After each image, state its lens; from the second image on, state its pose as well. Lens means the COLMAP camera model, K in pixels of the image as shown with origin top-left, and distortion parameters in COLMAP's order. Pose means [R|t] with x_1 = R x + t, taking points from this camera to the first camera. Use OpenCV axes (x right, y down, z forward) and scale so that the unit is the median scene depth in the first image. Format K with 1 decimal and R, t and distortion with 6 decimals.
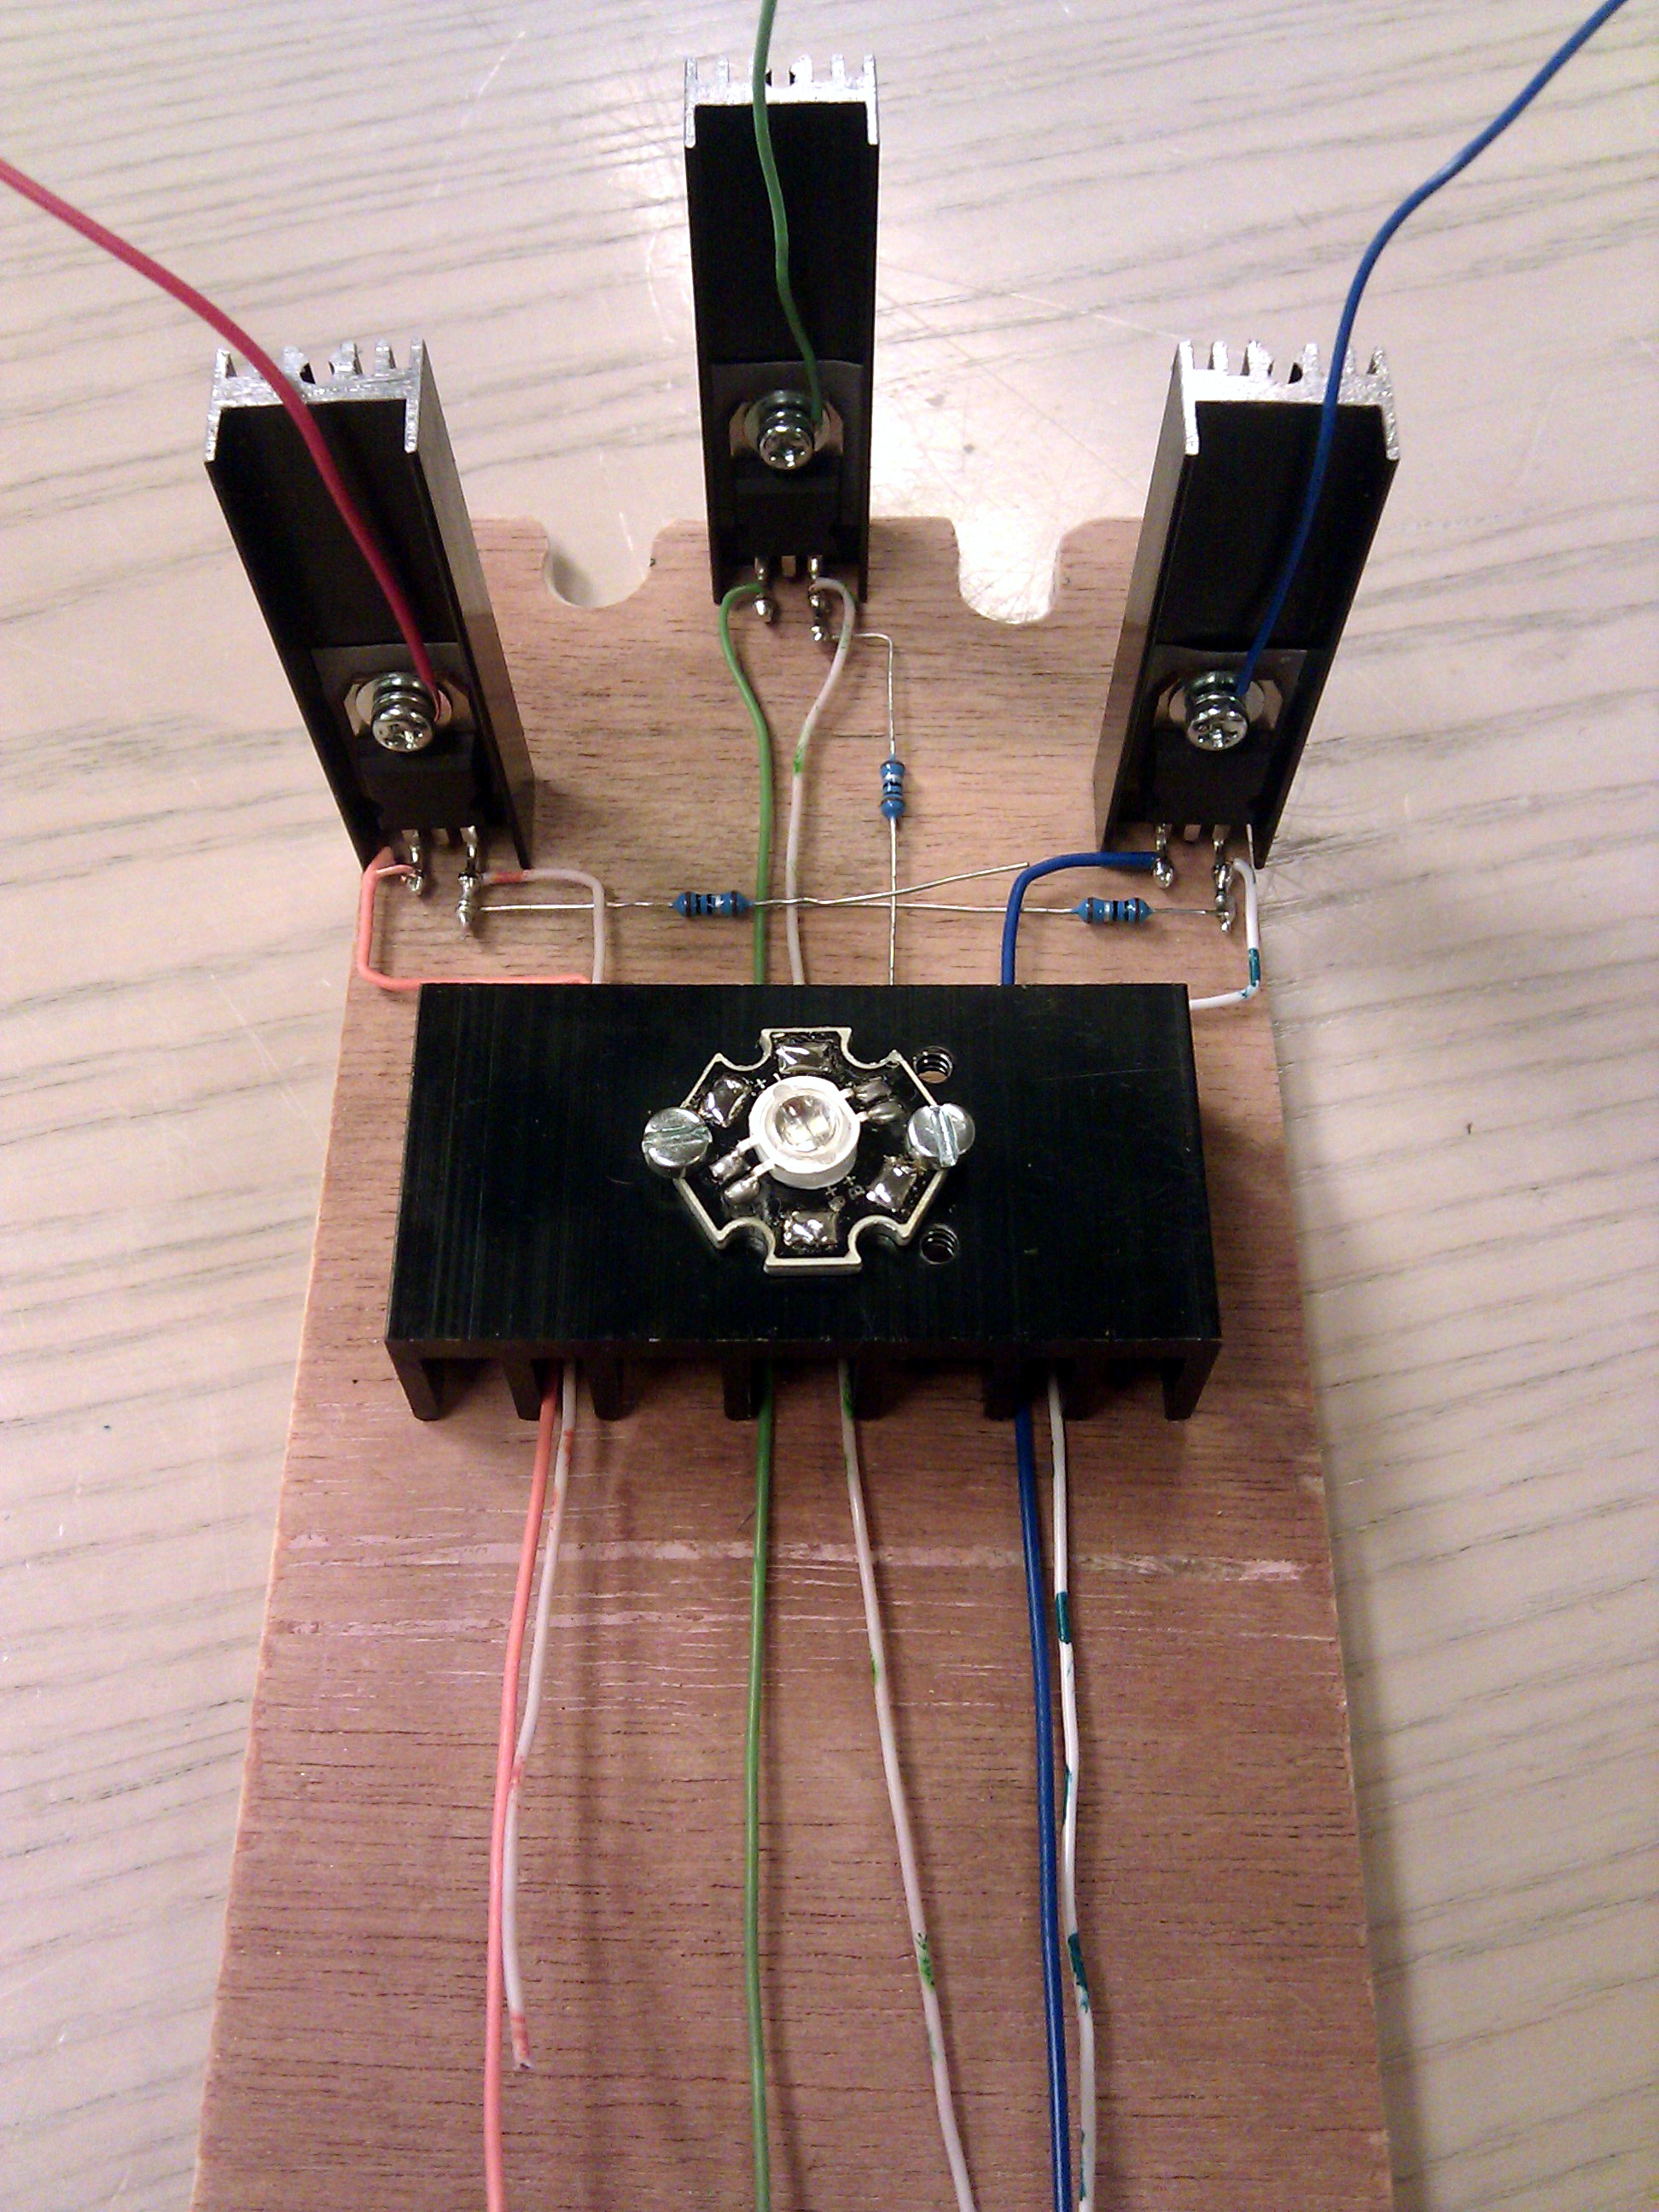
lens RADIAL K [[2040.8, 0, 798.7], [0, 2040.8, 1142.3], [0, 0, 1]] dist [0.093747, -0.275097]
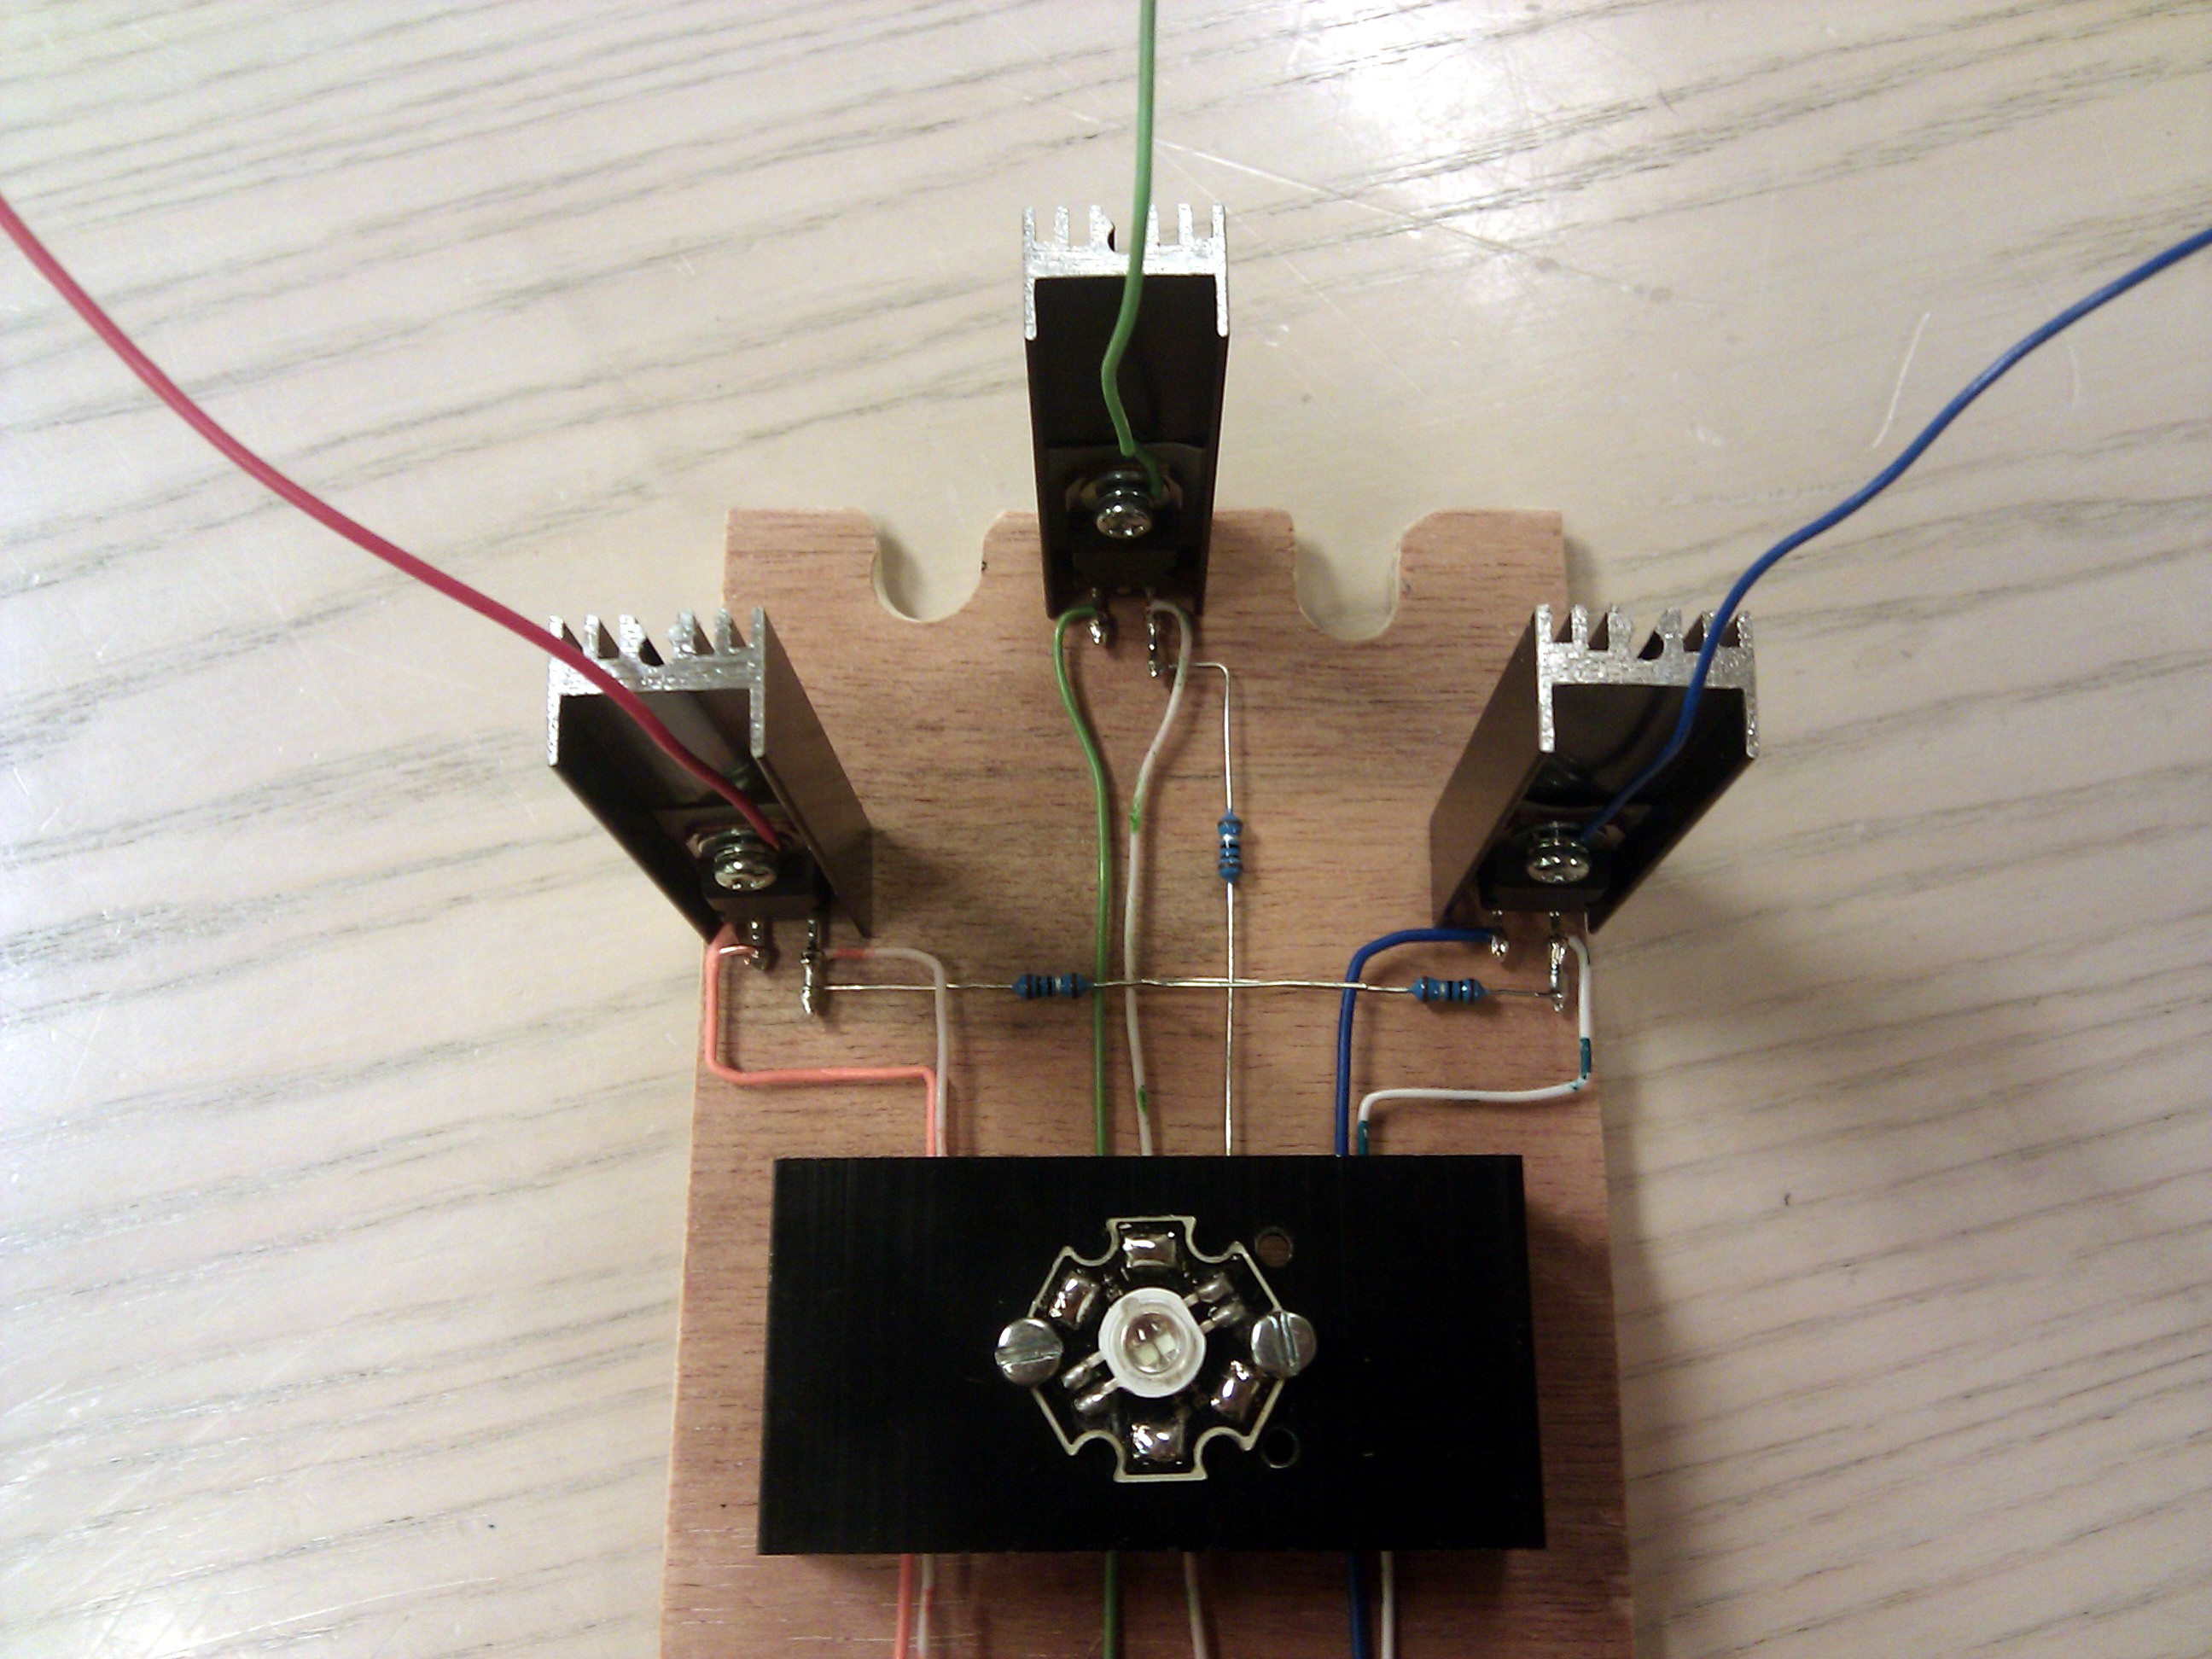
lens RADIAL K [[2040.8, 0, 1104.7], [0, 2040.8, 907.0], [0, 0, 1]] dist [0.093747, -0.275097]
pose [[0.999987, -0.004082, 0.003106, -0.019125], [0.003419, 0.981835, 0.189707, -0.342038], [-0.003824, -0.189694, 0.981836, 0.013686]]
